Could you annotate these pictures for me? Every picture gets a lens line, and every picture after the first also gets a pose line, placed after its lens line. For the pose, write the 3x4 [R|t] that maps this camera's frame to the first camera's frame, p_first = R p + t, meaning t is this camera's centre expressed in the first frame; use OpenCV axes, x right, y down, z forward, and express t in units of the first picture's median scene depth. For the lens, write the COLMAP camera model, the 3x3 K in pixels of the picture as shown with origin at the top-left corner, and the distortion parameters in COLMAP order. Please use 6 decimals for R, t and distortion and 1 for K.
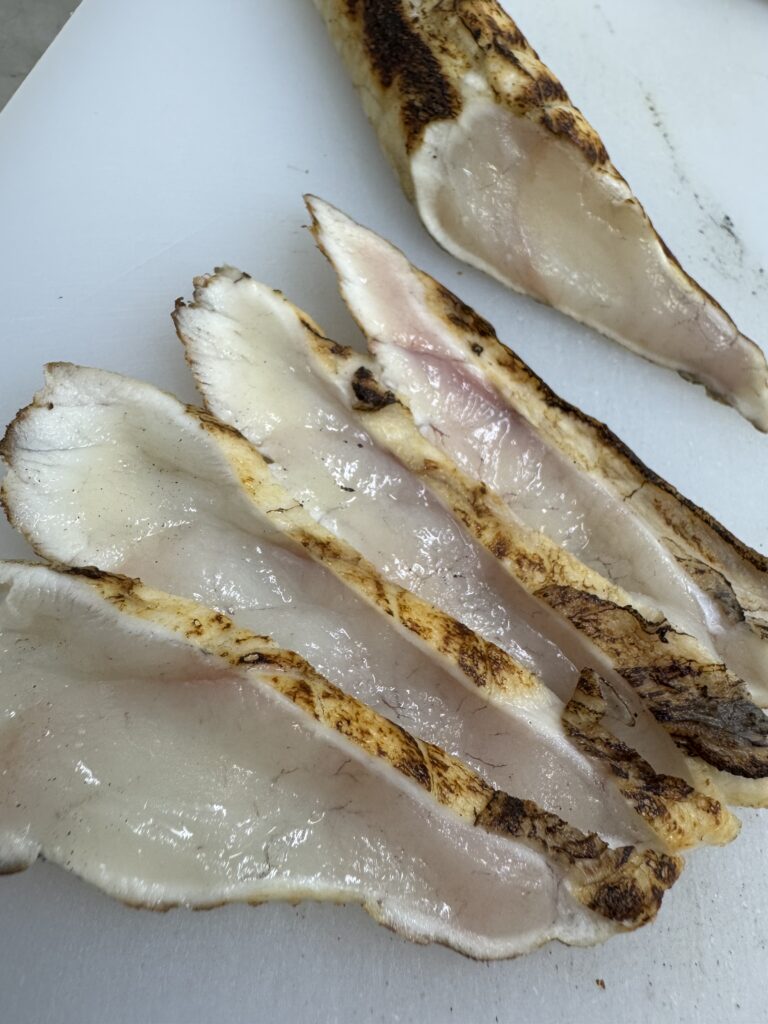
lens RADIAL K [[676.1, 0, 384.7], [0, 676.1, 510.7], [0, 0, 1]] dist [-0.004318, -0.001469]
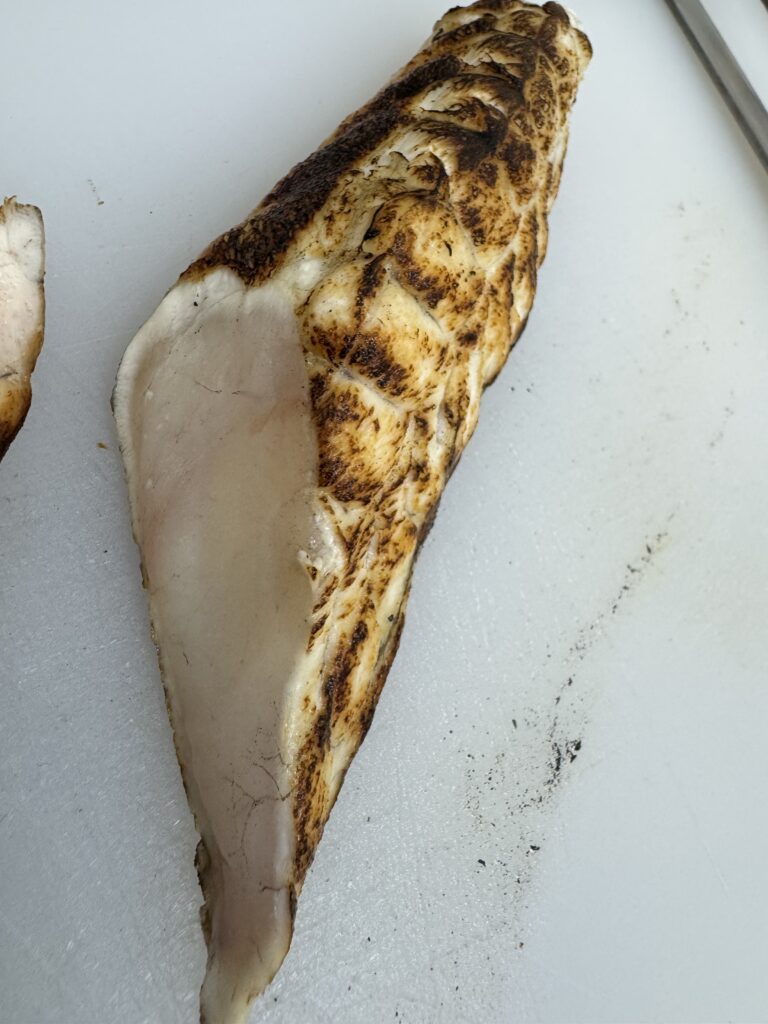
lens RADIAL K [[676.1, 0, 384.7], [0, 676.1, 510.7], [0, 0, 1]] dist [-0.004318, -0.001469]
pose [[0.615181, 0.748783, -0.246729, 0.508923], [-0.782567, 0.617918, -0.075928, -0.497971], [0.095605, 0.239792, 0.966105, 0.428341]]
